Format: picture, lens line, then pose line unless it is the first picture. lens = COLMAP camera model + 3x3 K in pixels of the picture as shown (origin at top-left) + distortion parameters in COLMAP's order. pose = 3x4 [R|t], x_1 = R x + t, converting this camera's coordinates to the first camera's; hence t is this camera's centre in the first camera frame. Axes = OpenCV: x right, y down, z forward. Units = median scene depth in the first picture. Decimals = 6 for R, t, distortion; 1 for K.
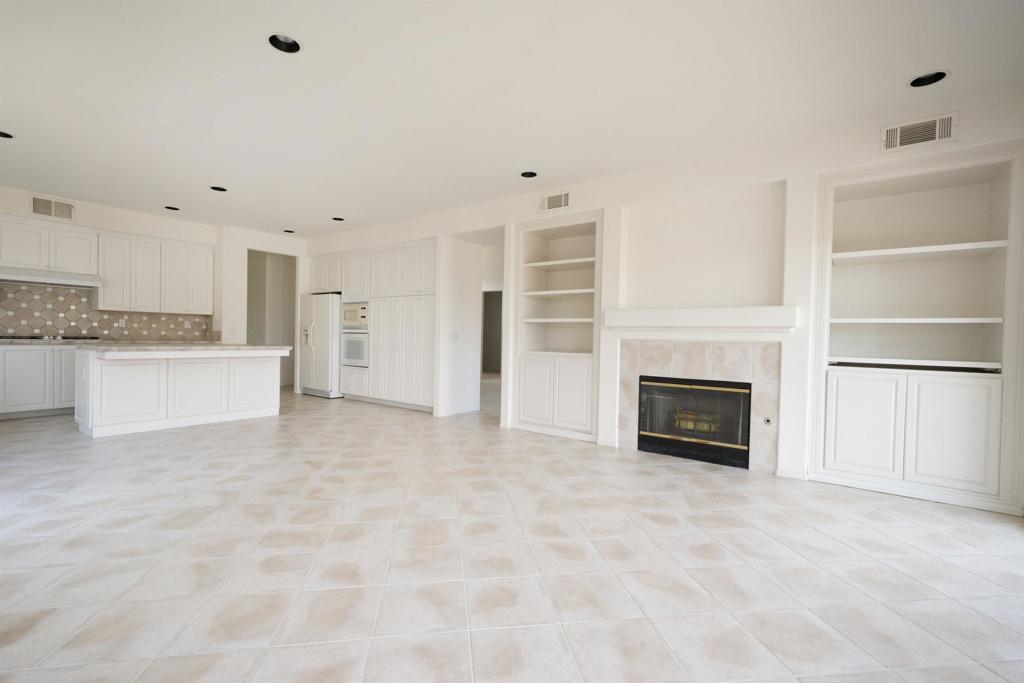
lens RADIAL K [[457.8, 0, 503.6], [0, 457.8, 342.9], [0, 0, 1]] dist [0.022923, 0.000113]
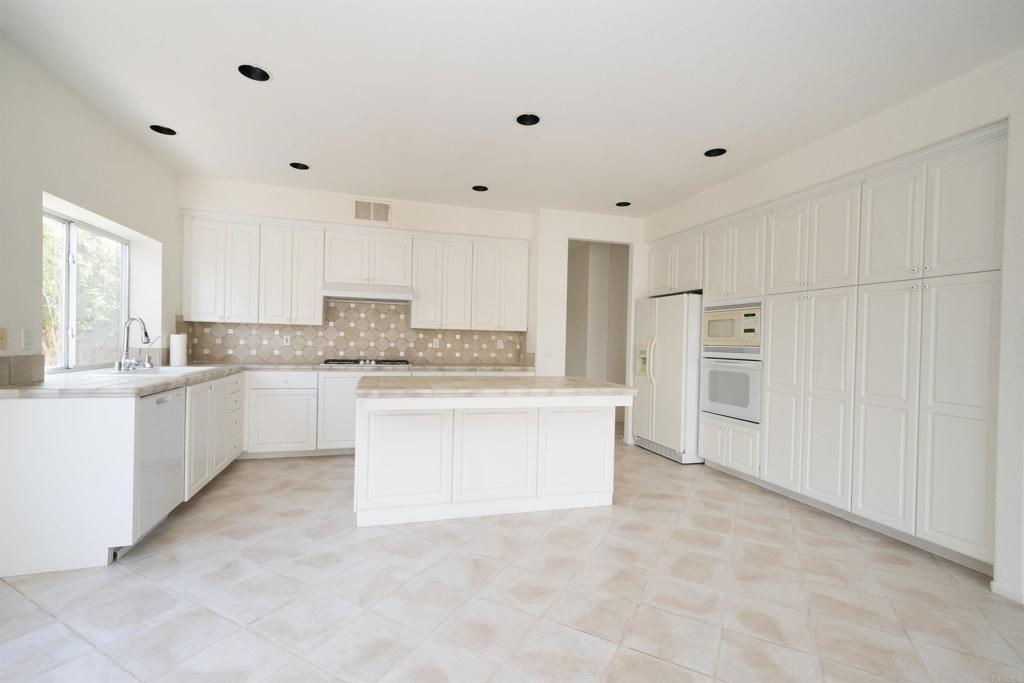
lens RADIAL K [[457.8, 0, 503.6], [0, 457.8, 342.9], [0, 0, 1]] dist [0.022923, 0.000113]
pose [[0.799505, 0.001001, -0.600659, -0.216806], [-0.015451, 0.999702, -0.018900, -0.027889], [0.600461, 0.024391, 0.799282, 0.392284]]
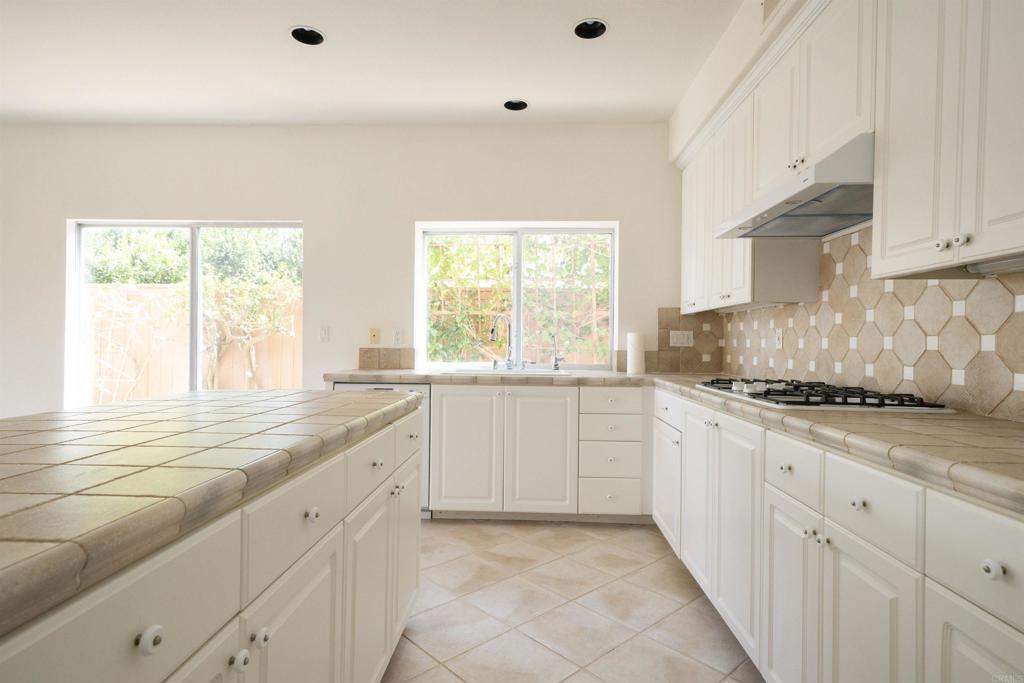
lens RADIAL K [[538.4, 0, 510.0], [0, 538.4, 346.7], [0, 0, 1]] dist [0.001563, 0.000122]
pose [[-0.819535, -0.024936, -0.572487, -0.503062], [-0.035401, 0.999348, 0.007150, -0.029333], [0.571935, 0.026127, -0.819883, 0.981379]]
